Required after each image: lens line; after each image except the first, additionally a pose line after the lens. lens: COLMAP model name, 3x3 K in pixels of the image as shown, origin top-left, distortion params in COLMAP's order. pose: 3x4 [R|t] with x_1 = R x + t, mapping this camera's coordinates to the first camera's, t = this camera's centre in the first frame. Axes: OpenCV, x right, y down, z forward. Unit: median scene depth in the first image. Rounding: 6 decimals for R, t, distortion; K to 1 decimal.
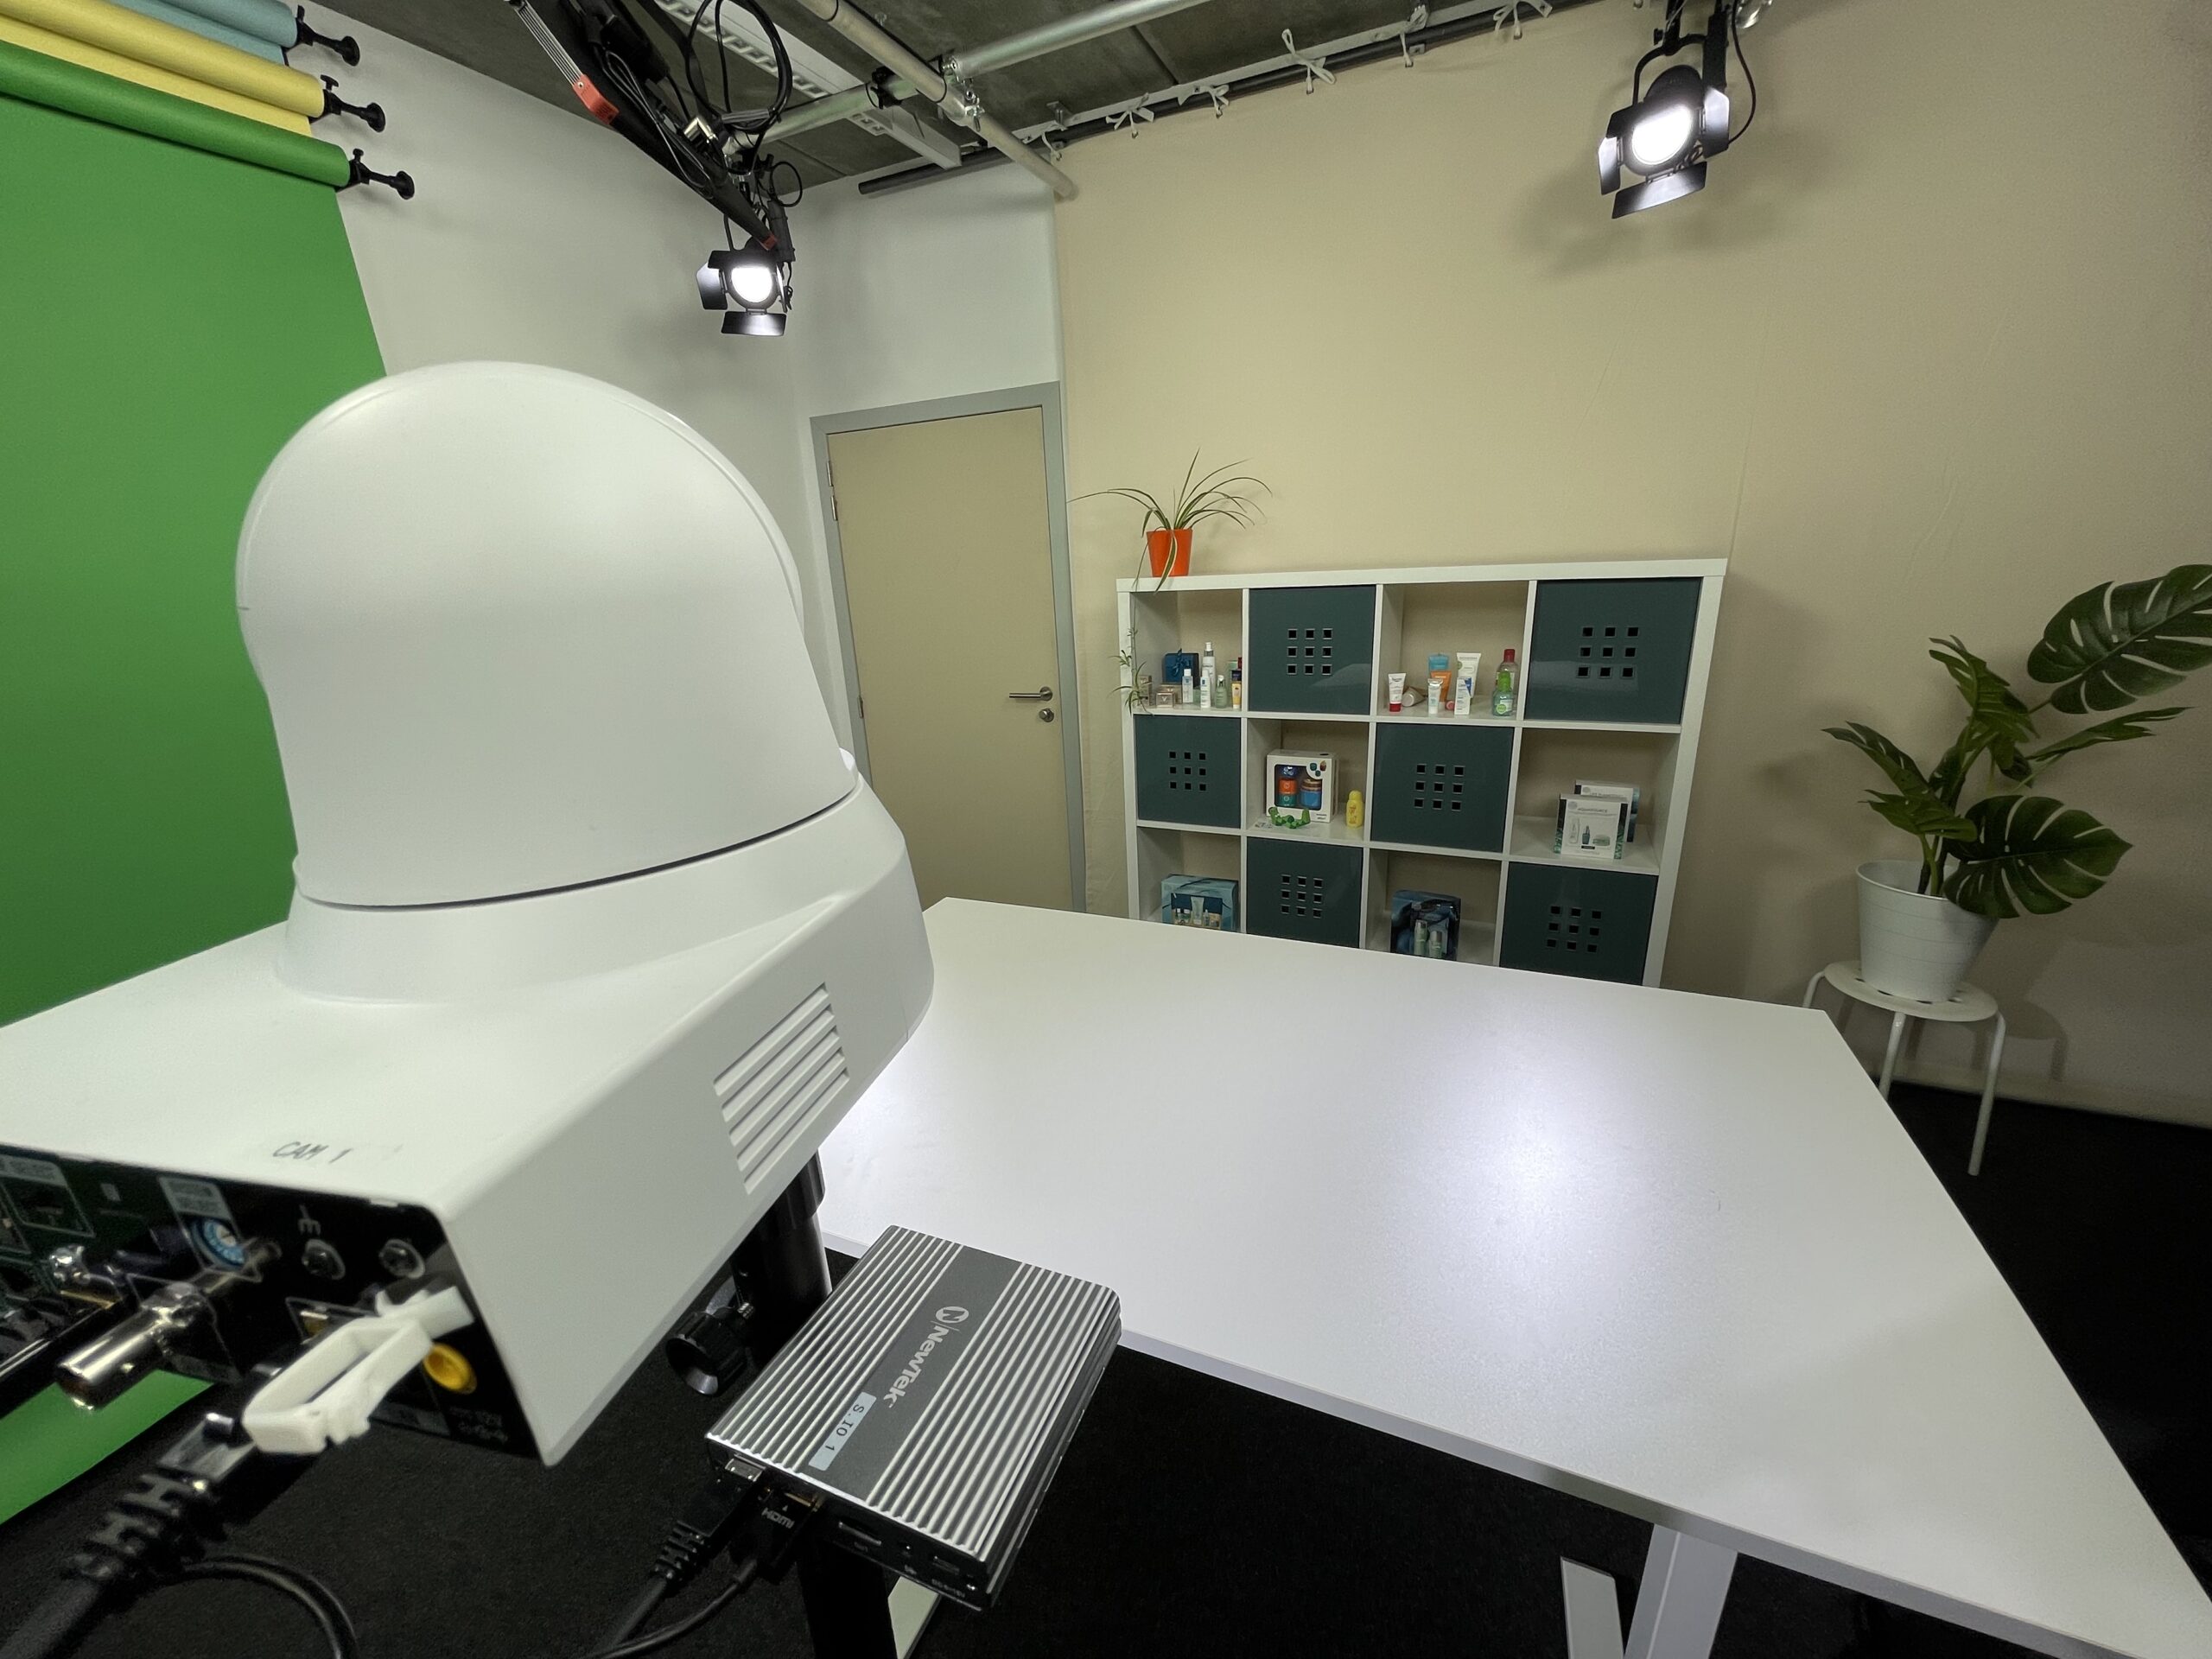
lens RADIAL K [[884.5, 0, 1099.6], [0, 884.5, 830.7], [0, 0, 1]] dist [-0.000733, 0.000675]
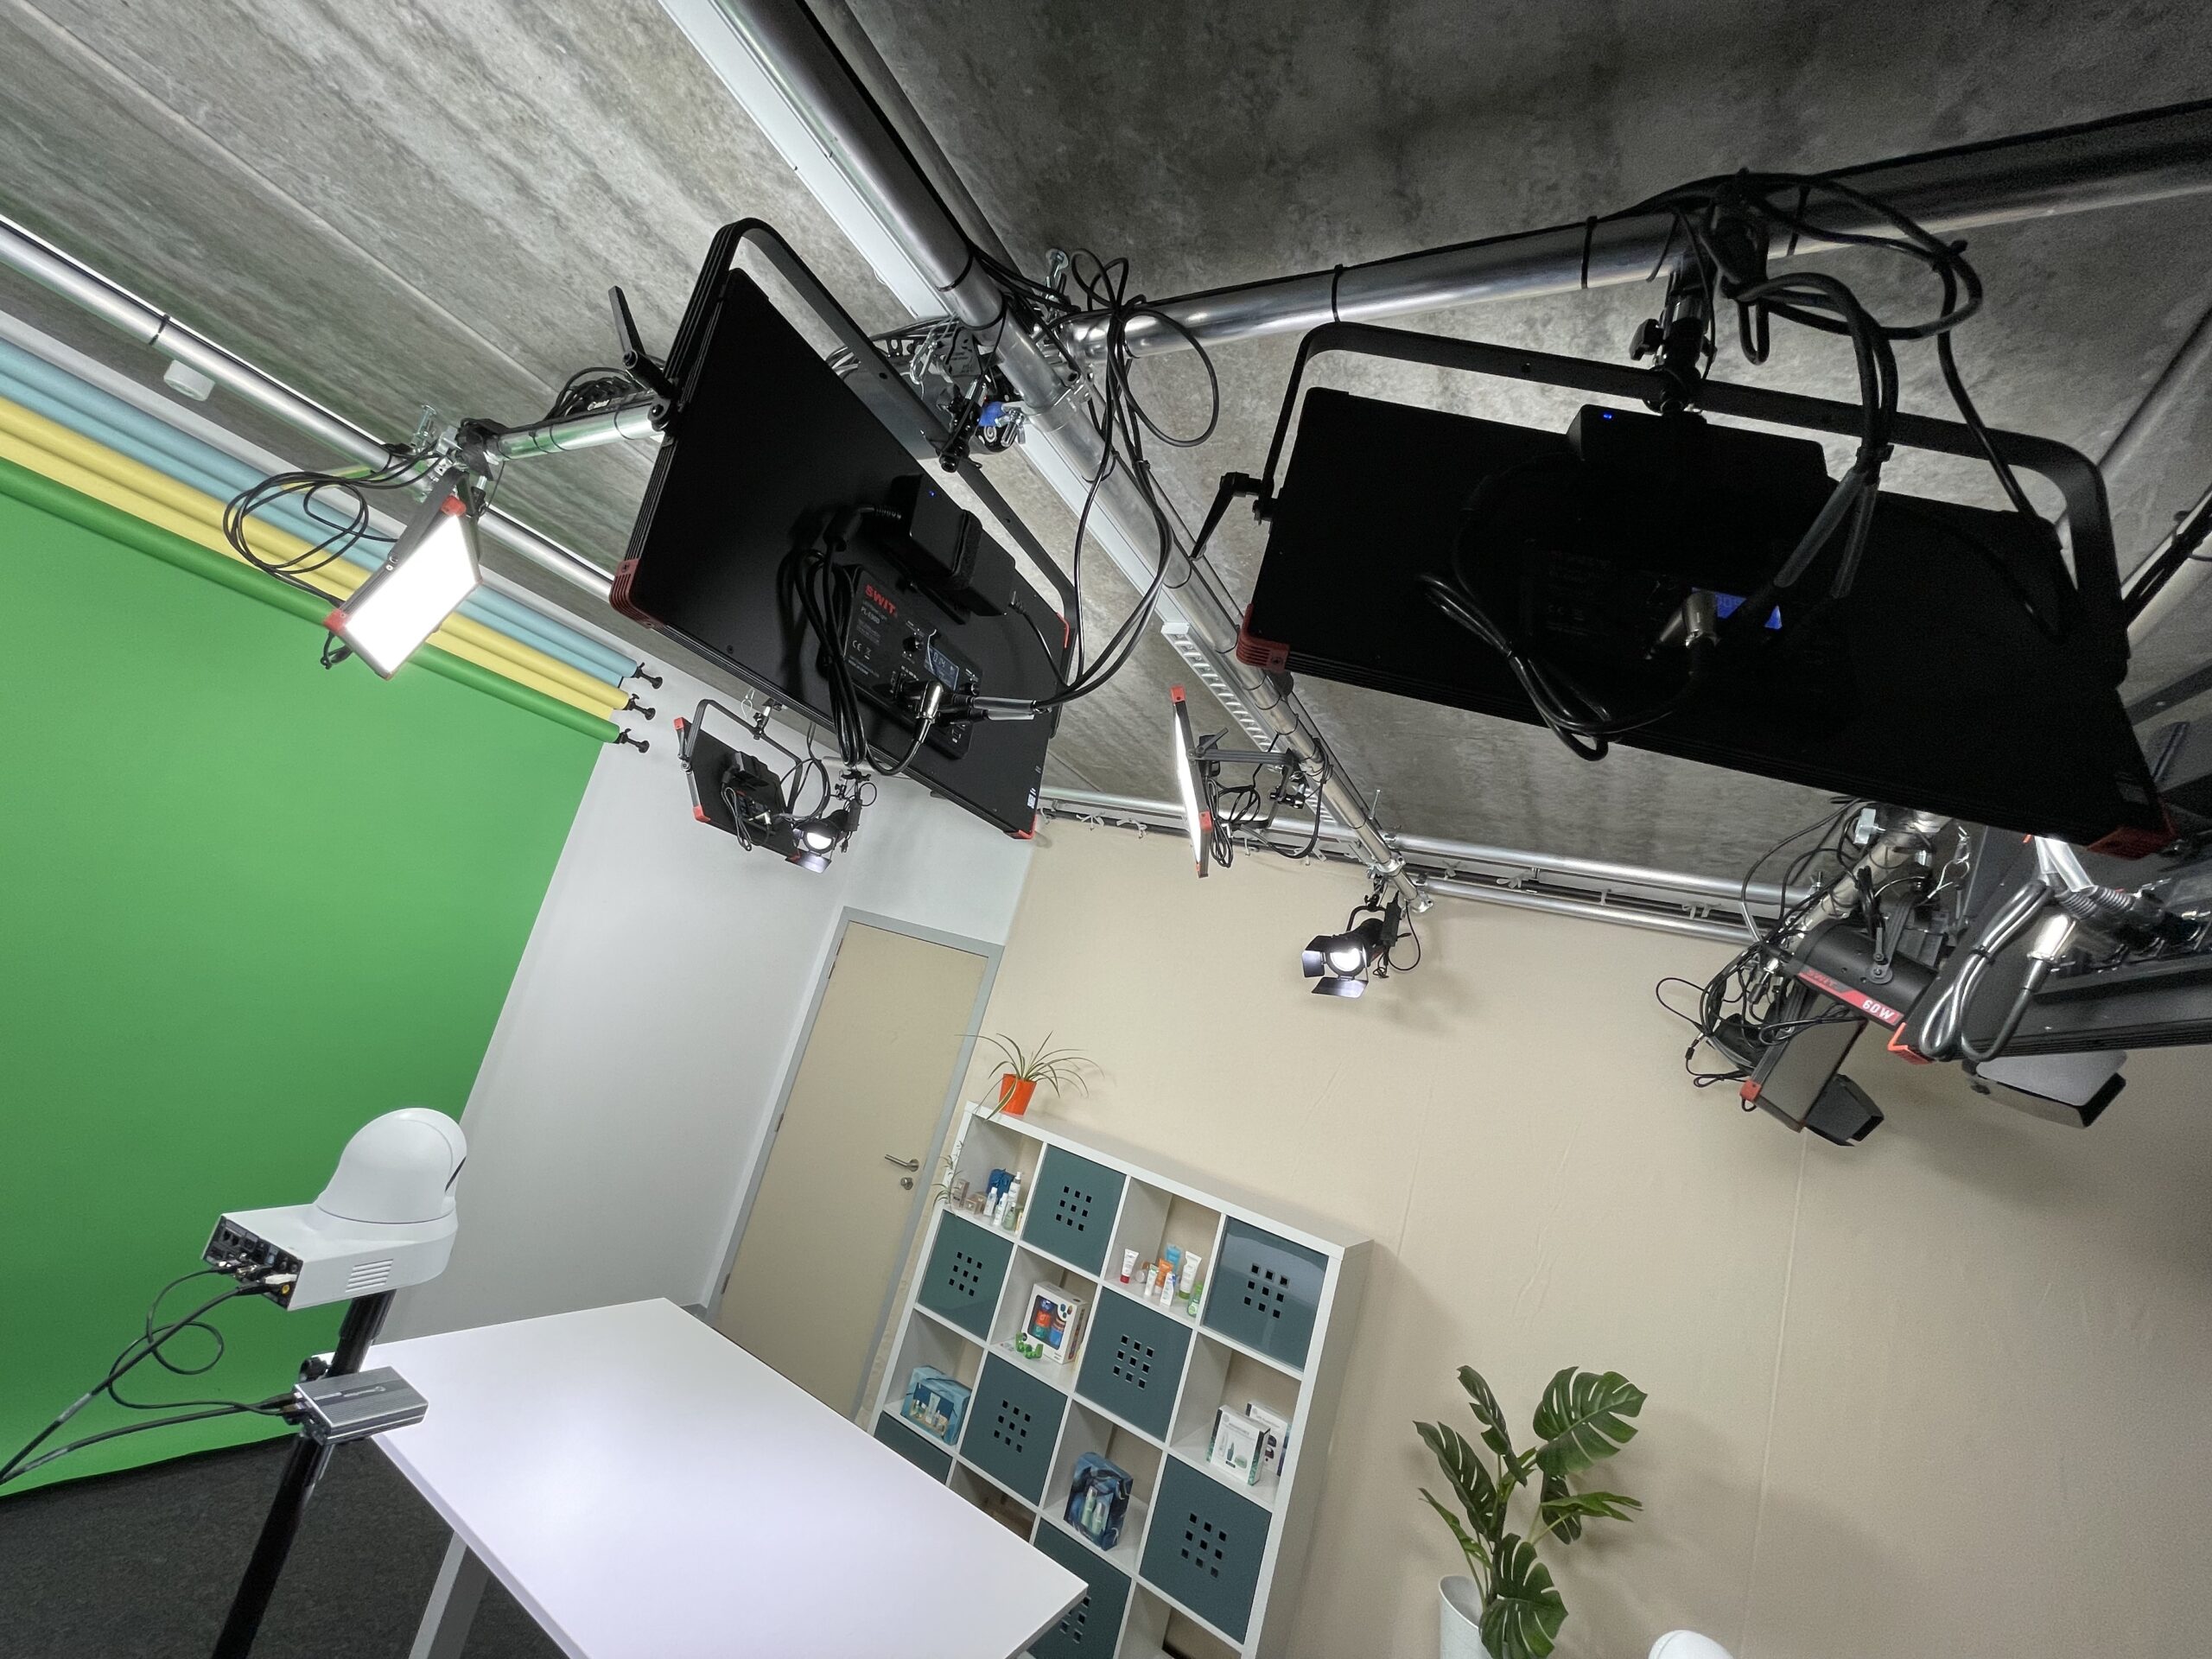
lens RADIAL K [[884.5, 0, 1098.5], [0, 884.5, 841.1], [0, 0, 1]] dist [-0.000733, 0.000675]
pose [[0.946334, 0.294970, -0.132081, 0.268829], [-0.322076, 0.826791, -0.461177, -0.059747], [-0.026830, 0.478967, 0.877423, -0.360514]]
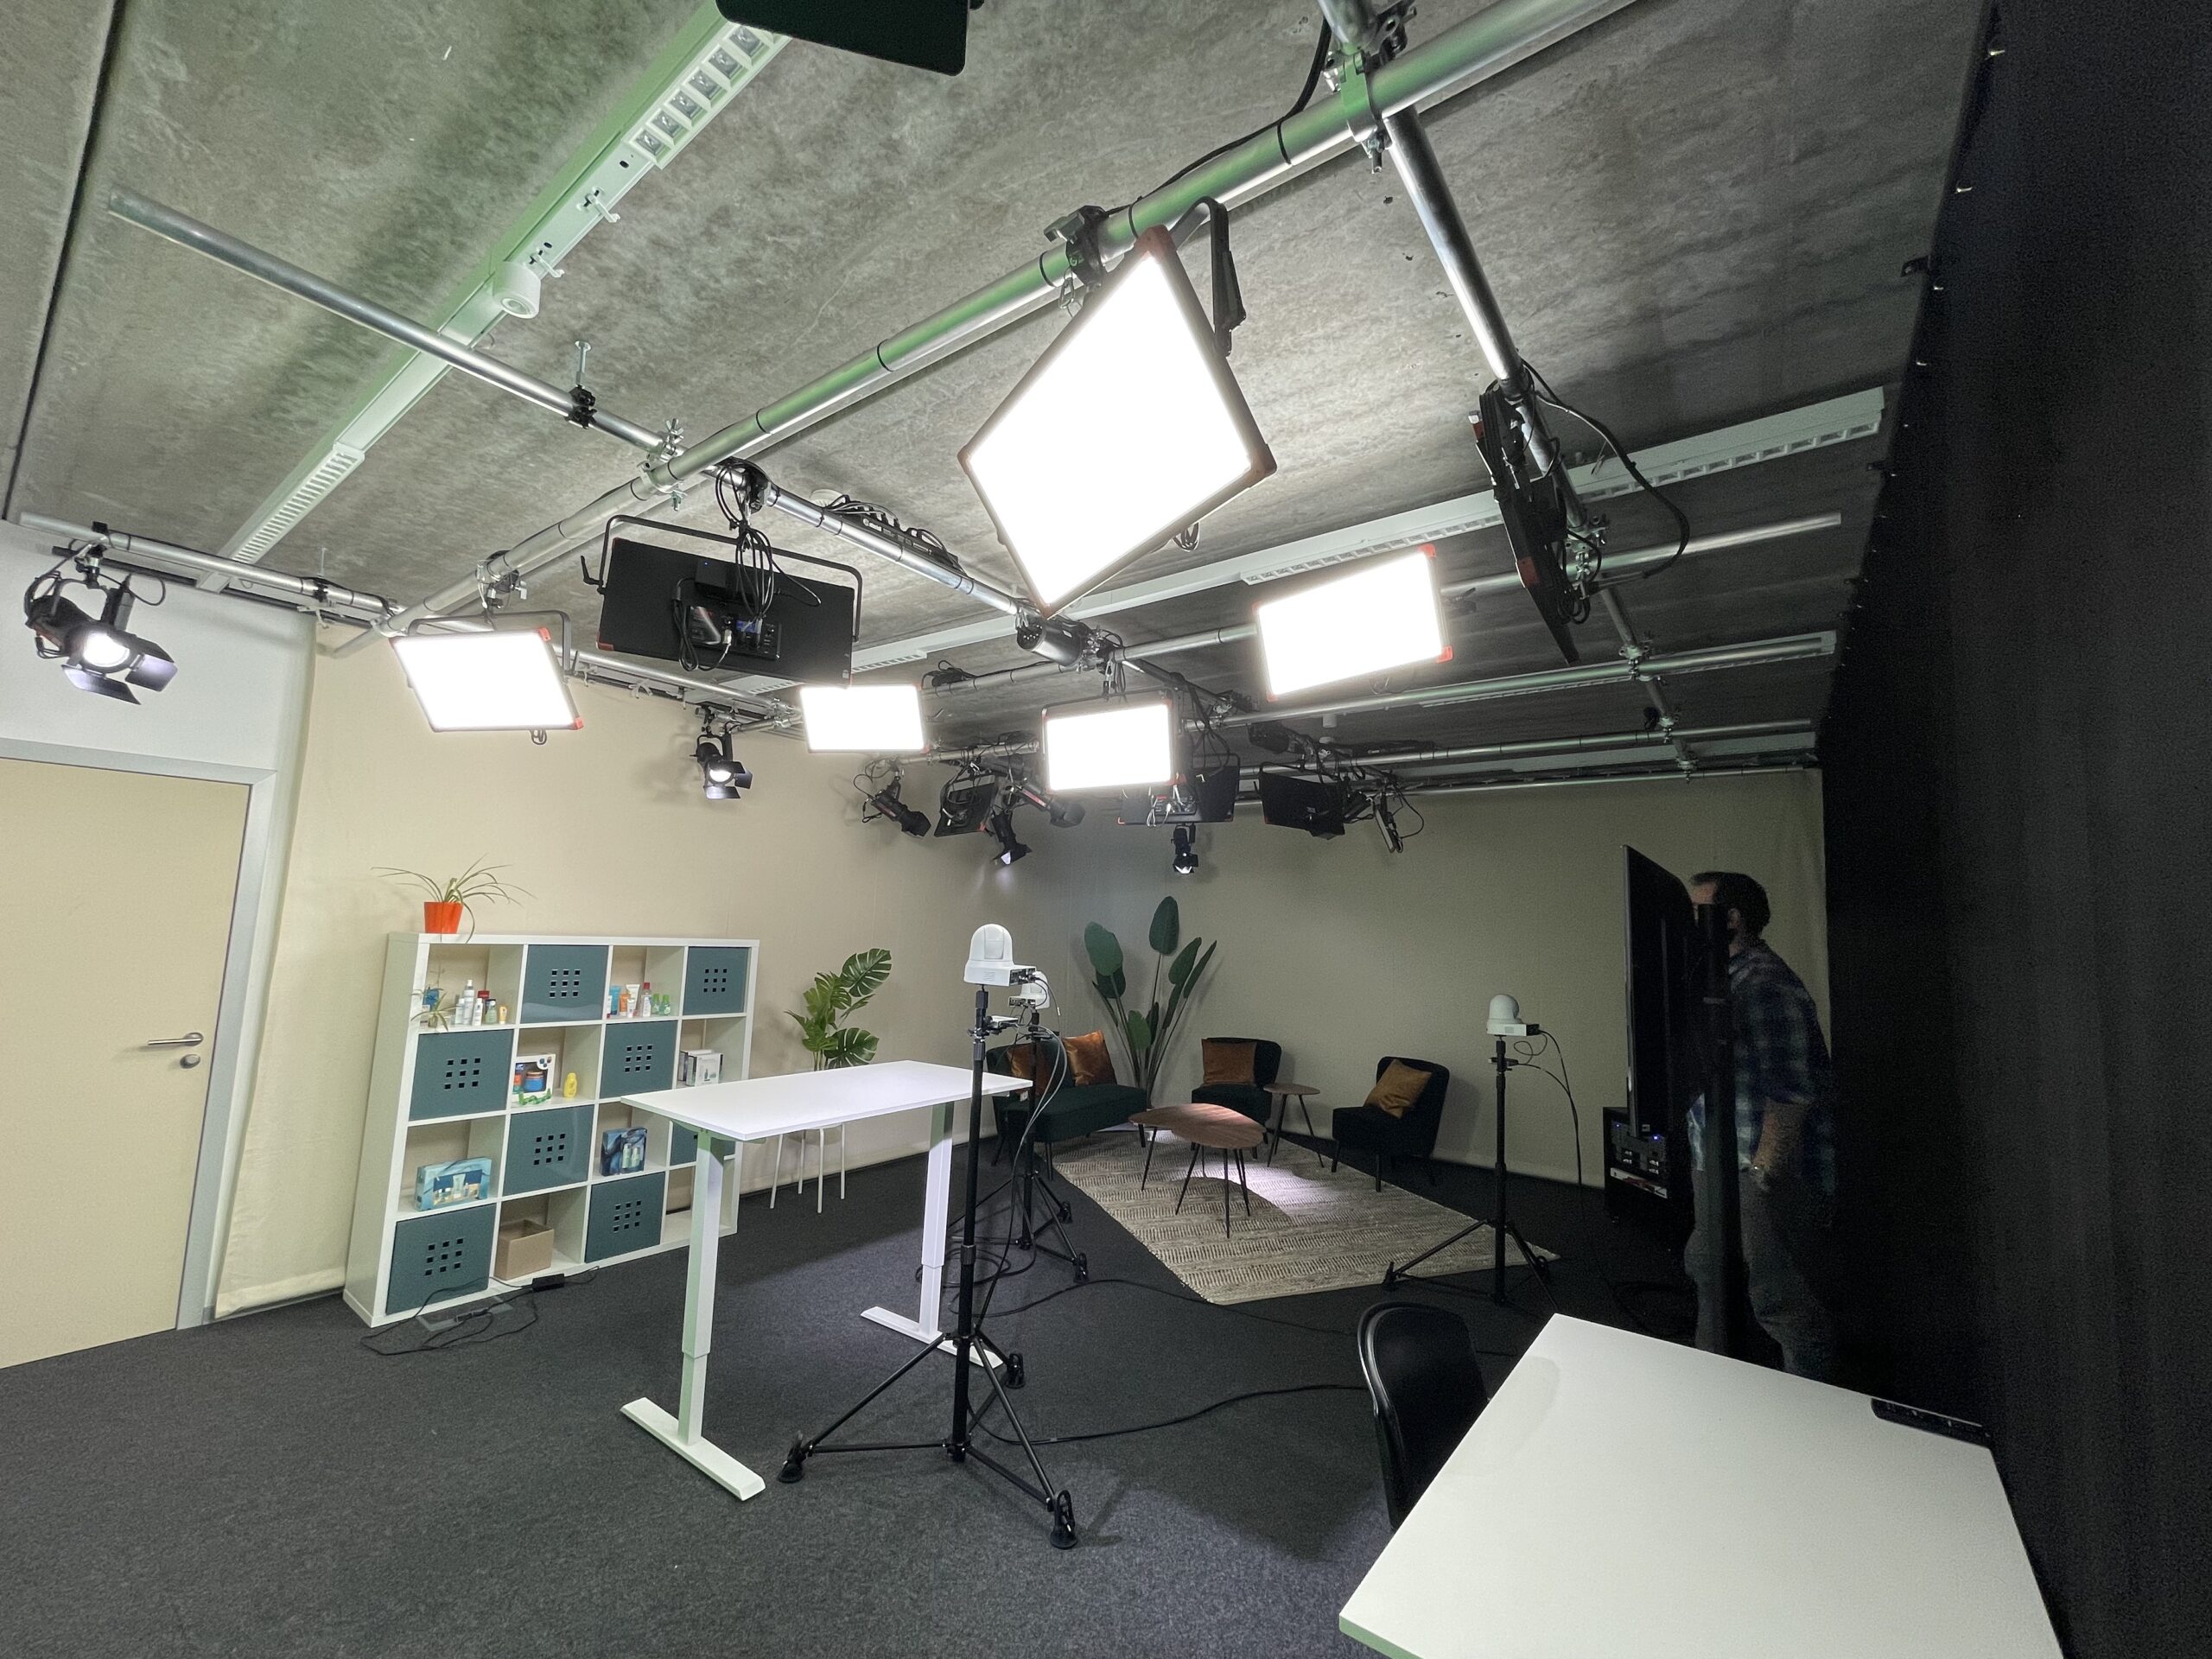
lens RADIAL K [[884.5, 0, 1089.1], [0, 884.5, 839.3], [0, 0, 1]] dist [-0.000733, 0.000675]
pose [[0.234703, 0.152355, 0.960053, -1.080854], [0.244948, 0.946501, -0.210086, 0.118273], [-0.940699, 0.284471, 0.184828, -0.271570]]
